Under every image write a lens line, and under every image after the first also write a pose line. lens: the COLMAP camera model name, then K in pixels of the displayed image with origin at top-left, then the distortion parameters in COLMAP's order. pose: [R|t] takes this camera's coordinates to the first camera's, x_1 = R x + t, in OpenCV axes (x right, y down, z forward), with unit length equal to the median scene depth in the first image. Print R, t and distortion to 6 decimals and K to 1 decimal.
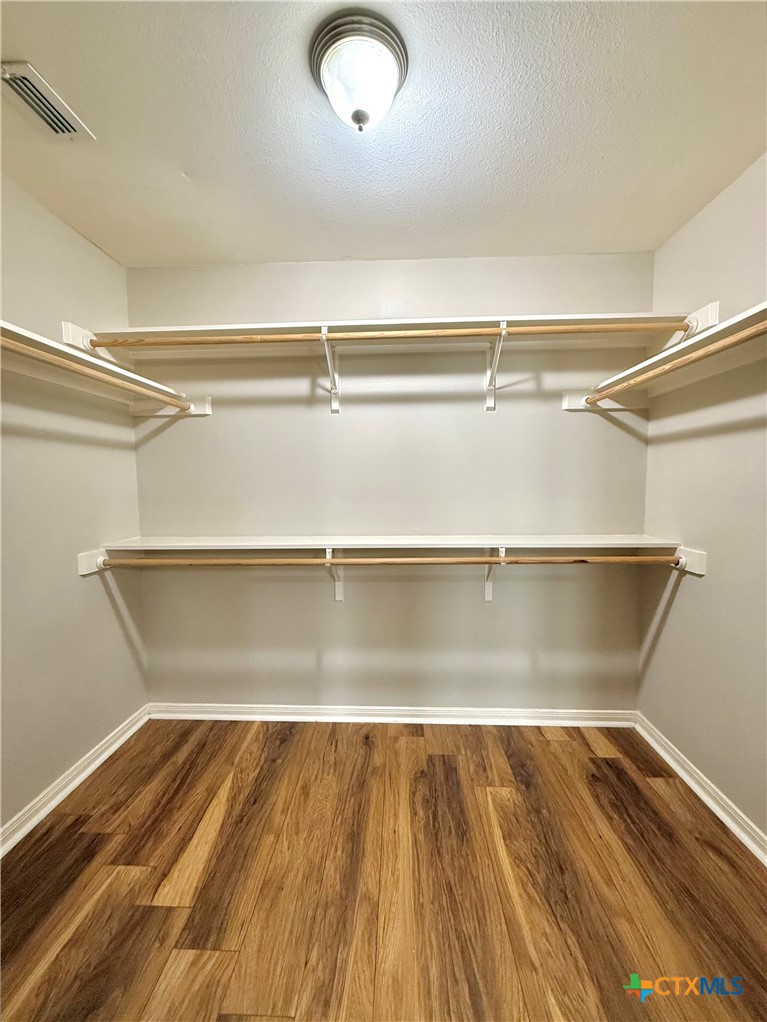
lens RADIAL K [[404.7, 0, 383.5], [0, 404.7, 511.0], [0, 0, 1]] dist [0.001010, -0.000236]
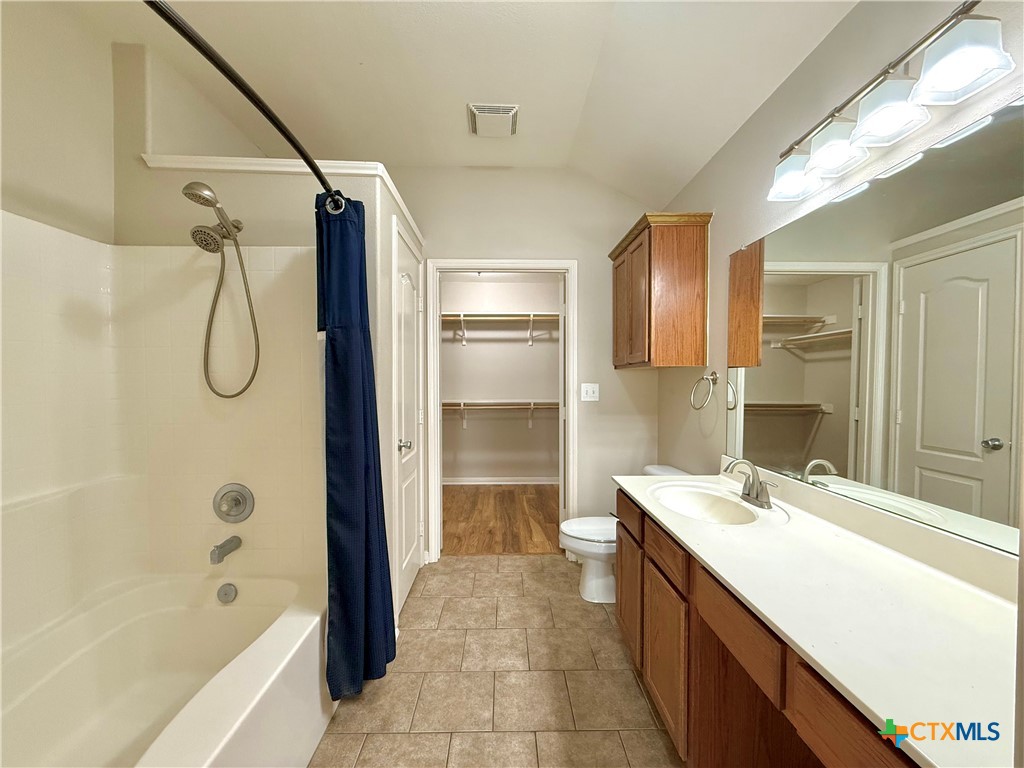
lens RADIAL K [[405.5, 0, 510.8], [0, 405.5, 386.2], [0, 0, 1]] dist [0.001010, -0.000236]
pose [[0.997719, 0.007115, 0.067121, -0.007783], [-0.003972, 0.998894, -0.046844, 0.101545], [-0.067380, 0.046470, 0.996645, -1.410326]]
